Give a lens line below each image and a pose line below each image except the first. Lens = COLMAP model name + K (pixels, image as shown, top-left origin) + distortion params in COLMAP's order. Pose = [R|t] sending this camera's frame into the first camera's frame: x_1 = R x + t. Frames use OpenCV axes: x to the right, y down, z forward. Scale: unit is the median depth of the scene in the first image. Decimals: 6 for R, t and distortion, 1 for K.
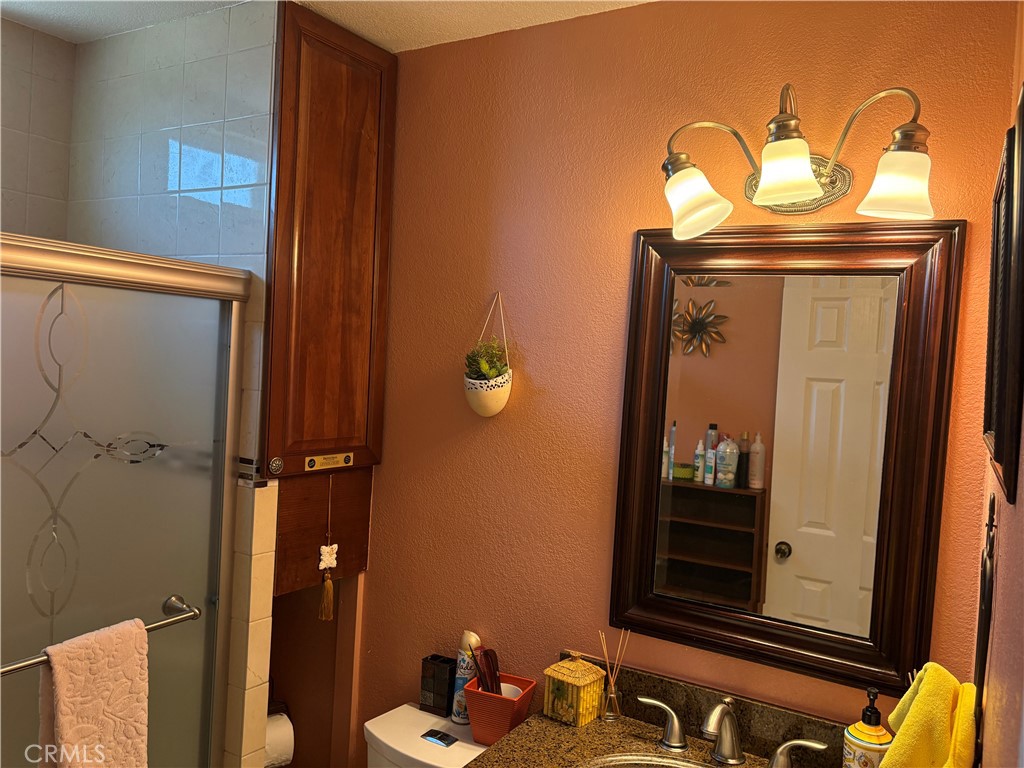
lens RADIAL K [[769.0, 0, 505.6], [0, 769.0, 382.9], [0, 0, 1]] dist [0.034690, -0.054309]
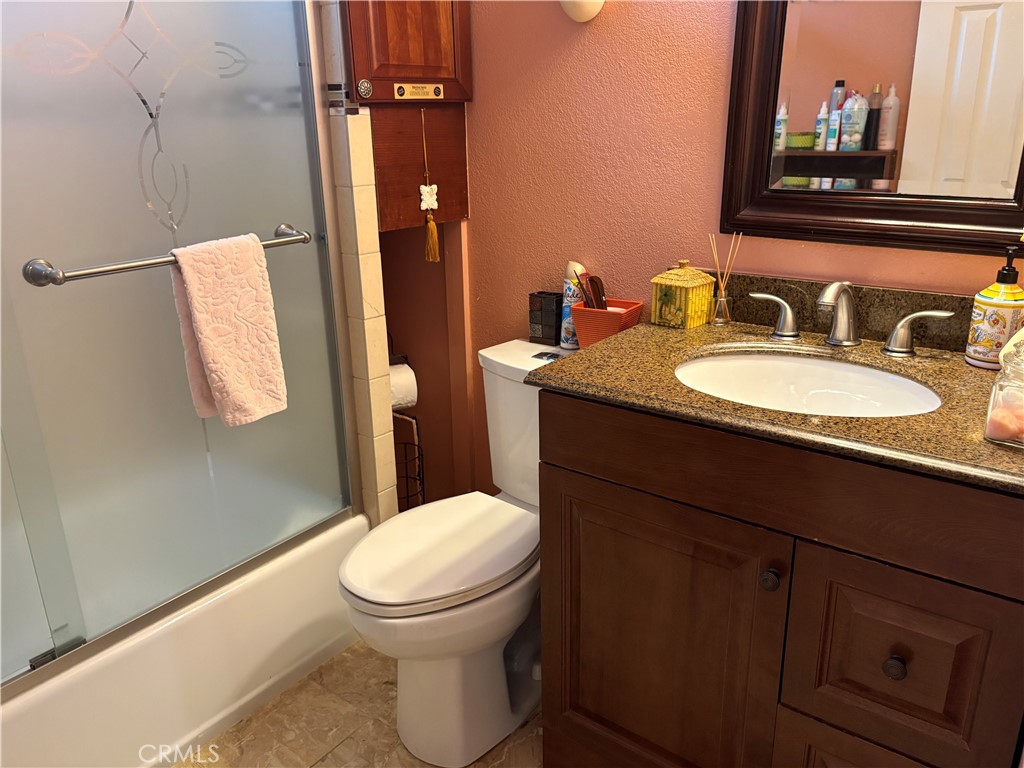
lens RADIAL K [[769.0, 0, 505.6], [0, 769.0, 382.9], [0, 0, 1]] dist [0.034690, -0.054309]
pose [[0.989934, -0.031467, -0.137987, -0.002571], [0.070713, 0.954524, 0.289627, 0.183462], [0.122599, -0.296469, 0.947141, 0.001640]]
